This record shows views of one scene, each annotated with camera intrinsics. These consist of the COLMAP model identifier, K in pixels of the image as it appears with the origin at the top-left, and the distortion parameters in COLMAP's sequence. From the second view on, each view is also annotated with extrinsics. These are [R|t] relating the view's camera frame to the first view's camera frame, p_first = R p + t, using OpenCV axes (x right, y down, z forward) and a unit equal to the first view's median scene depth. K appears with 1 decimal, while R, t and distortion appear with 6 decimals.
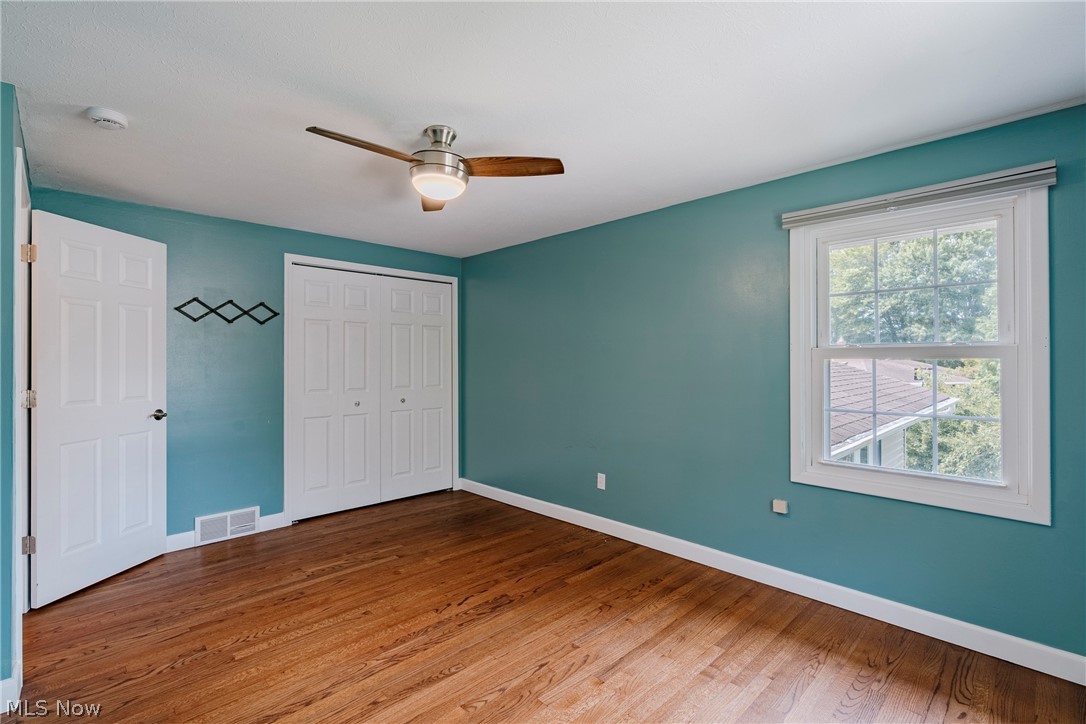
lens RADIAL K [[496.2, 0, 545.8], [0, 496.2, 356.4], [0, 0, 1]] dist [-0.007383, 0.002160]
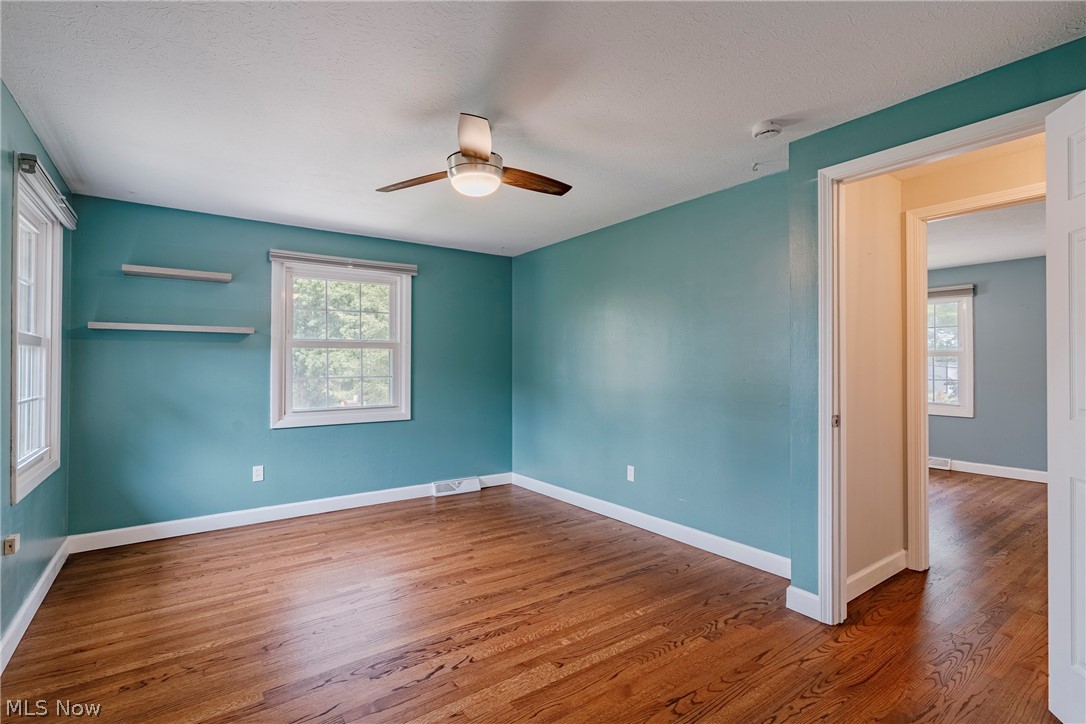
lens RADIAL K [[520.6, 0, 543.9], [0, 520.6, 367.3], [0, 0, 1]] dist [0.001660, 0.000929]
pose [[-0.987640, -0.000136, 0.156741, -0.510667], [0.000137, 0.999998, 0.001733, 0.048456], [-0.156741, 0.001733, -0.987638, 1.983473]]
